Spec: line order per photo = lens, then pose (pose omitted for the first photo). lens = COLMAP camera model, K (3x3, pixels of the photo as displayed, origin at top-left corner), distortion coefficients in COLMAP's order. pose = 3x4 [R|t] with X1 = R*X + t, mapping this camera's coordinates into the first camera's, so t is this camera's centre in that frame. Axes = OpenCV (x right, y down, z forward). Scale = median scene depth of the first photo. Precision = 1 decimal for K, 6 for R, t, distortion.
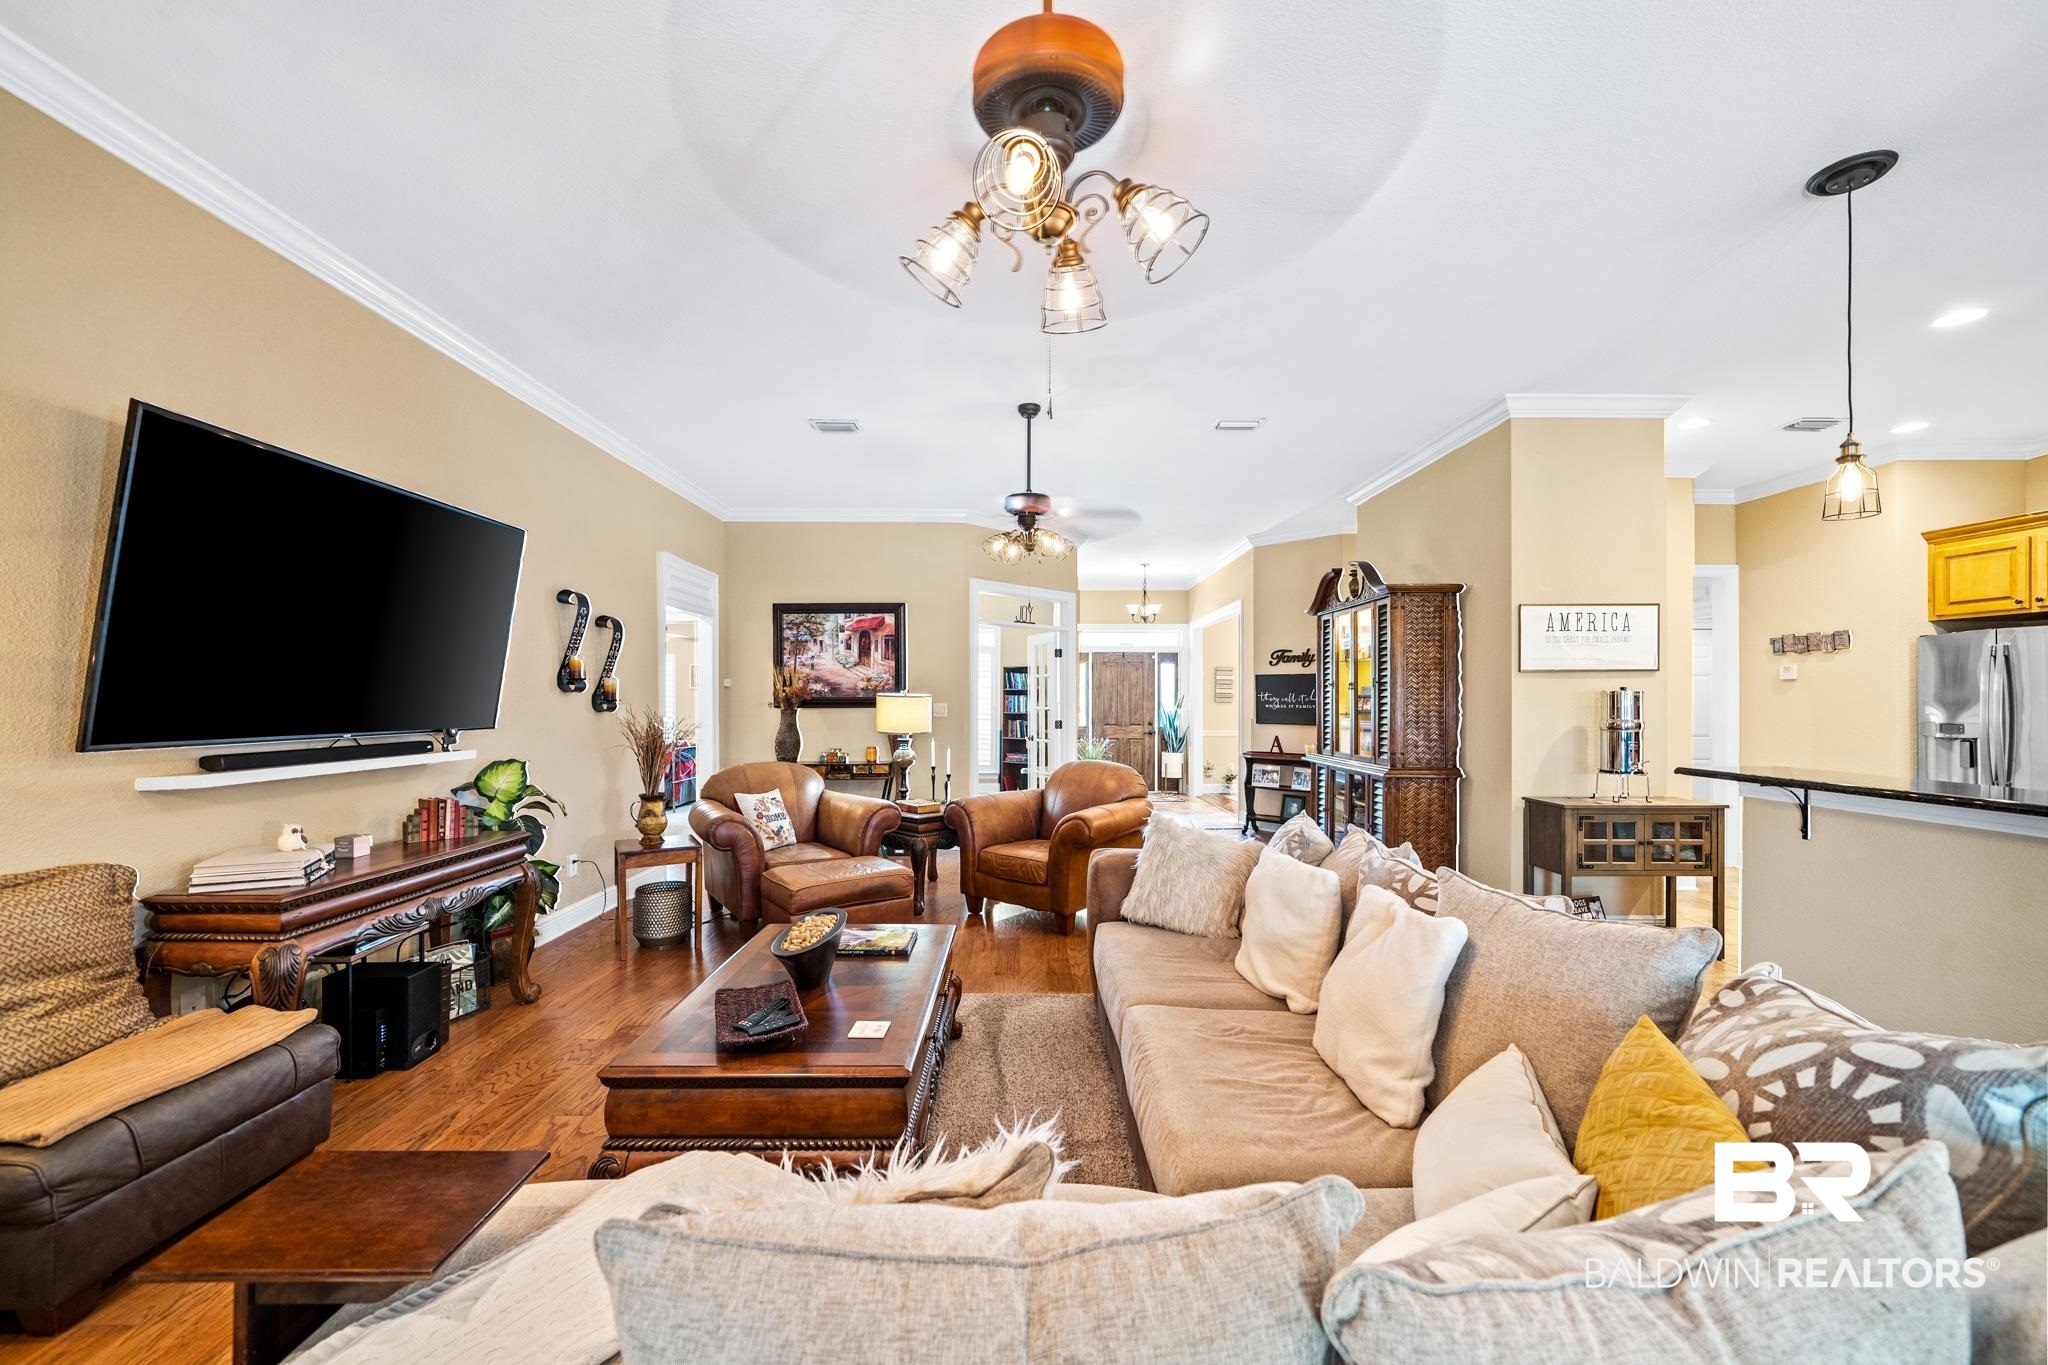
lens RADIAL K [[796.1, 0, 1021.5], [0, 796.1, 692.5], [0, 0, 1]] dist [-0.012280, 0.000291]
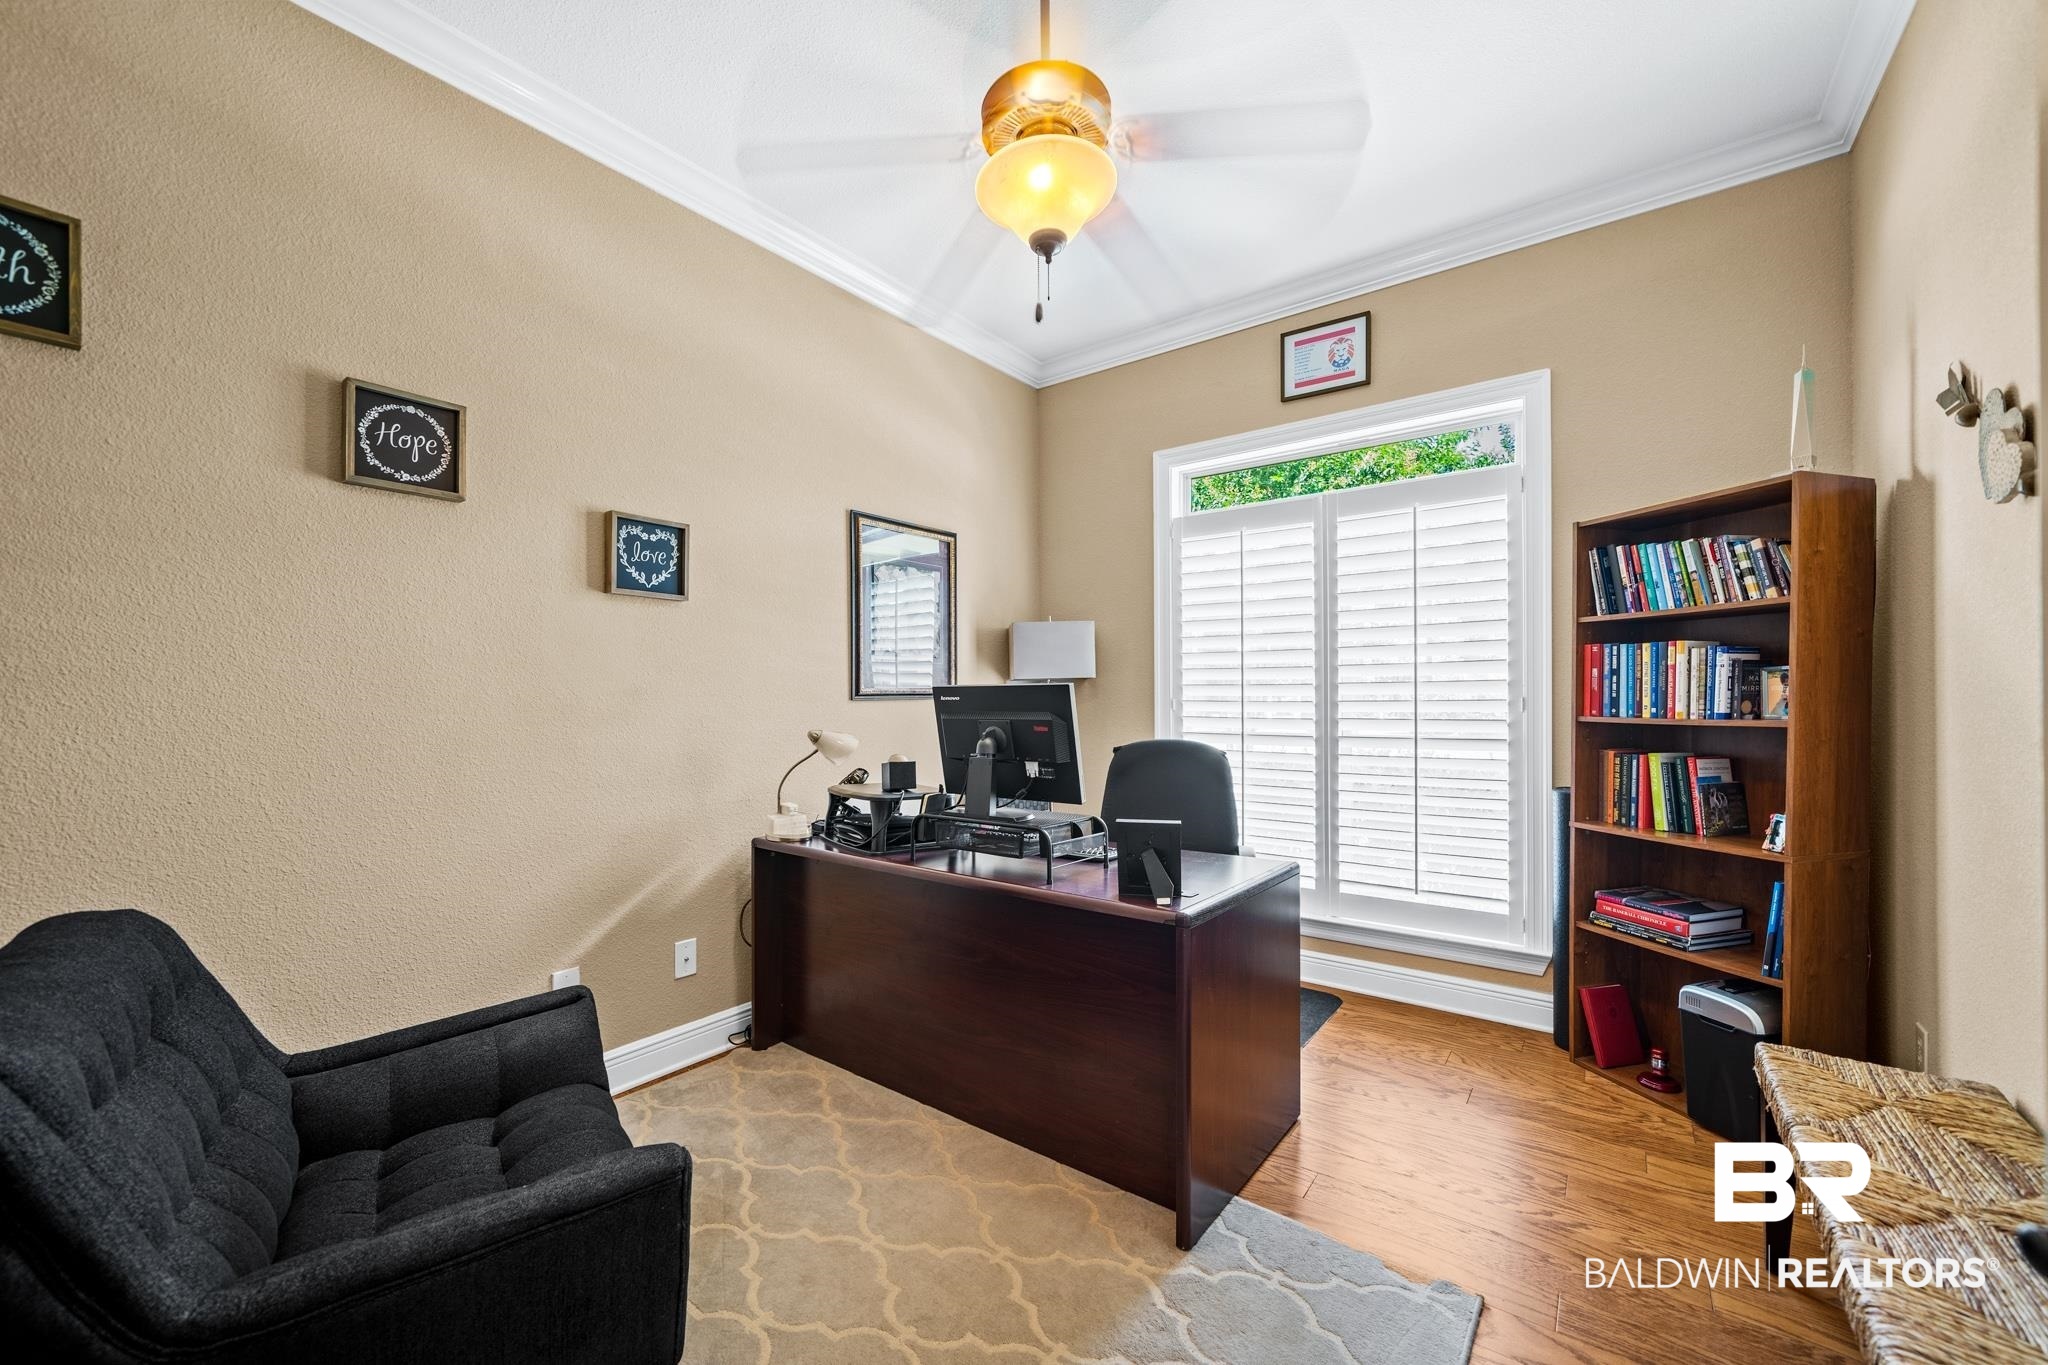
lens RADIAL K [[796.1, 0, 1033.5], [0, 796.1, 688.4], [0, 0, 1]] dist [-0.012280, 0.000291]
pose [[0.791997, -0.007826, -0.610475, -0.017154], [0.014391, 0.999879, 0.005853, 0.032515], [0.610355, -0.013421, 0.792014, 1.684607]]
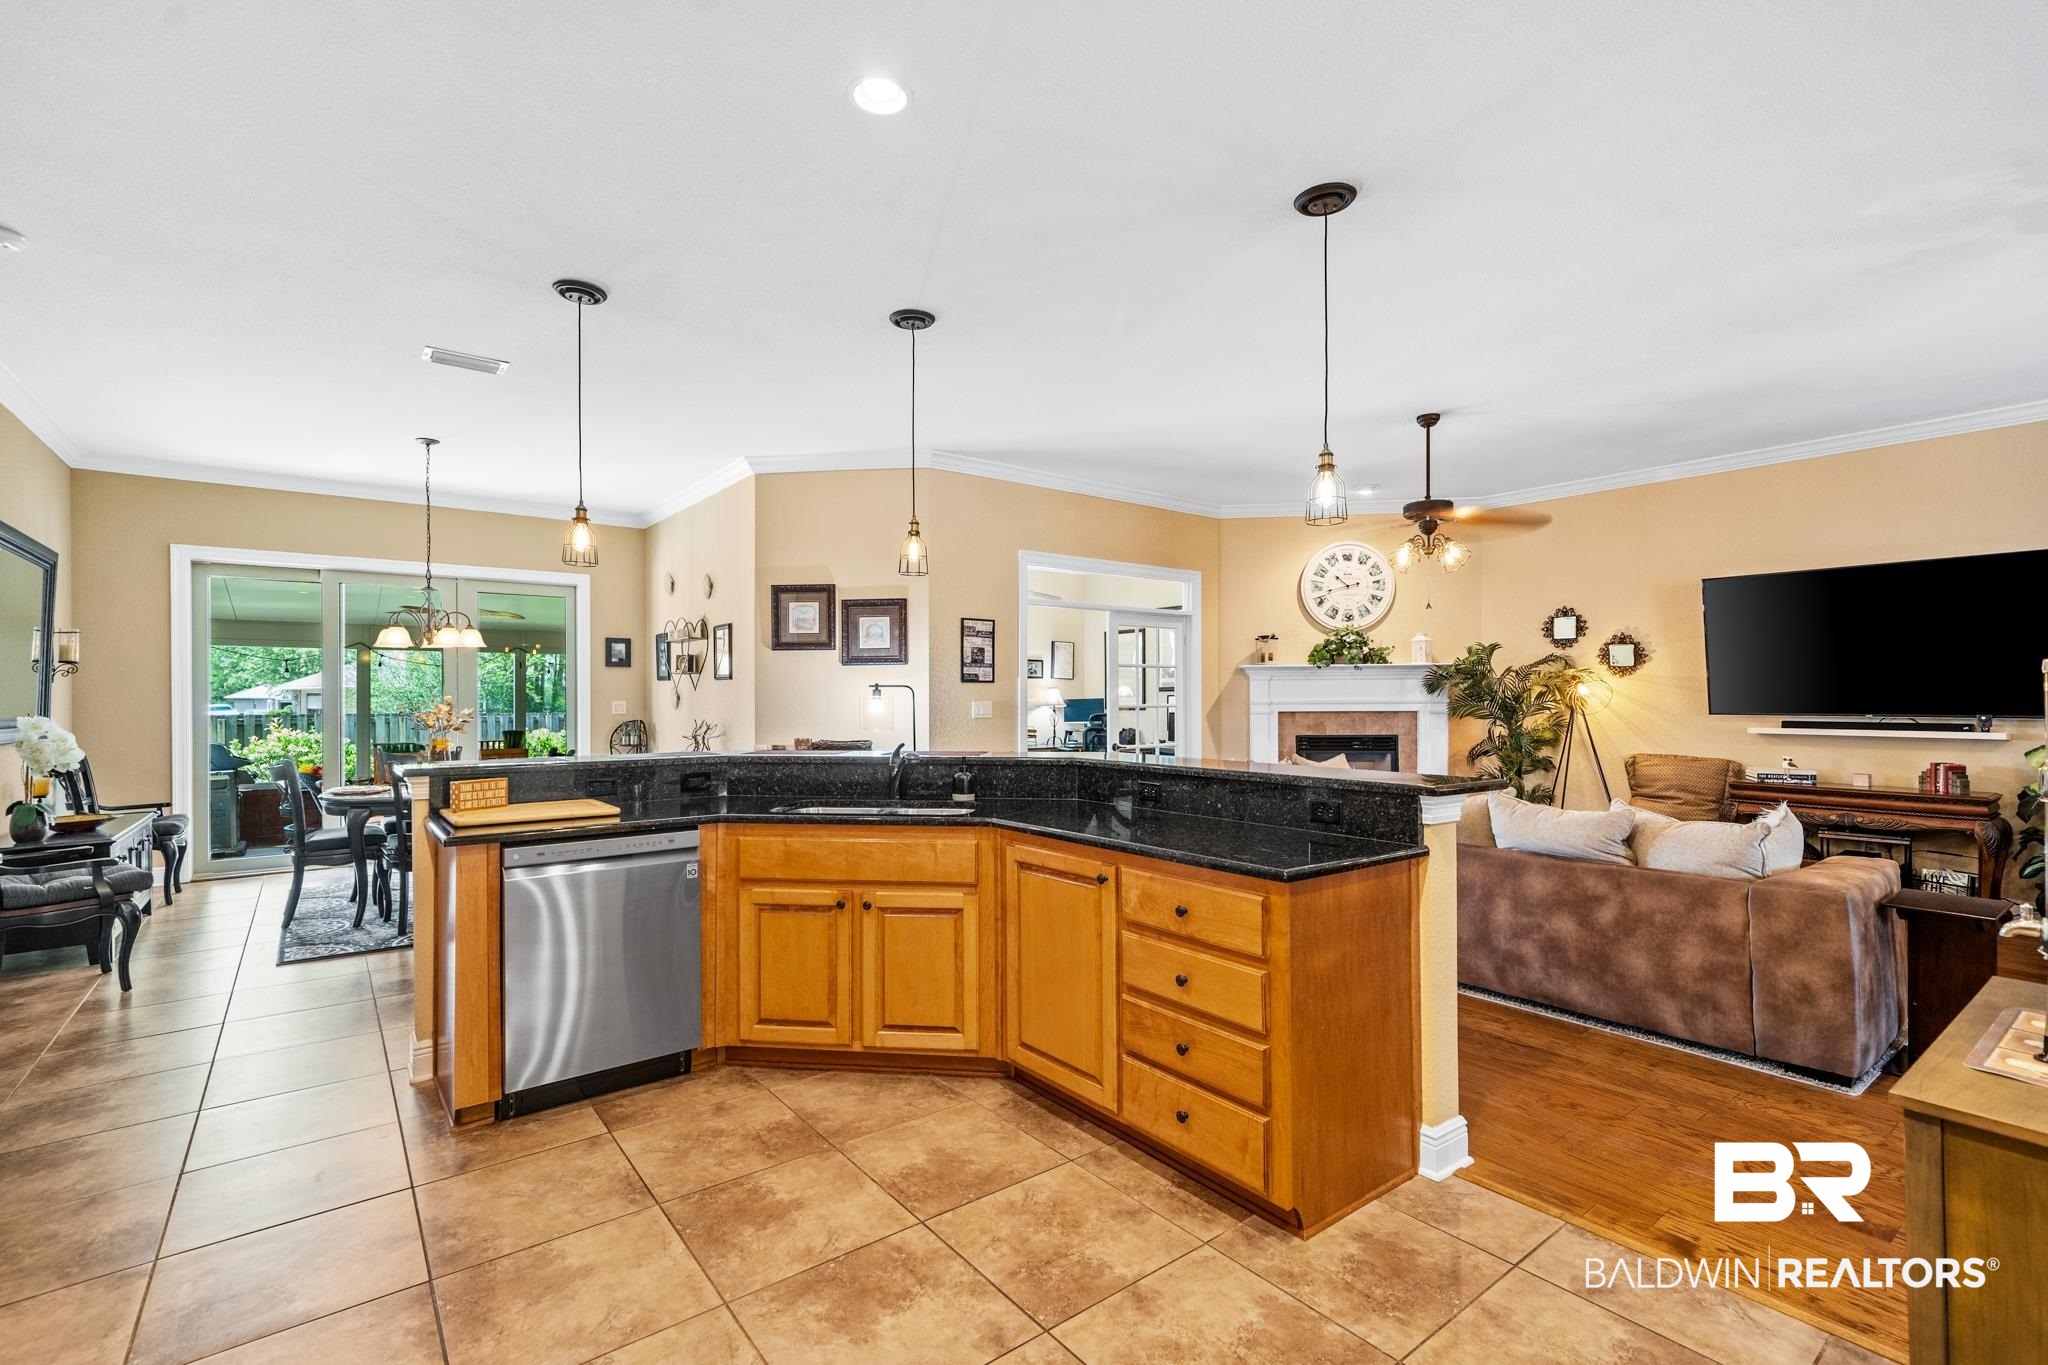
lens RADIAL K [[909.9, 0, 1027.4], [0, 909.9, 697.5], [0, 0, 1]] dist [0.009967, 0.000176]
pose [[-0.792668, 0.002004, -0.609650, 1.103772], [0.006341, 0.999968, -0.004957, 0.008884], [0.609621, -0.007796, -0.792655, 0.905725]]
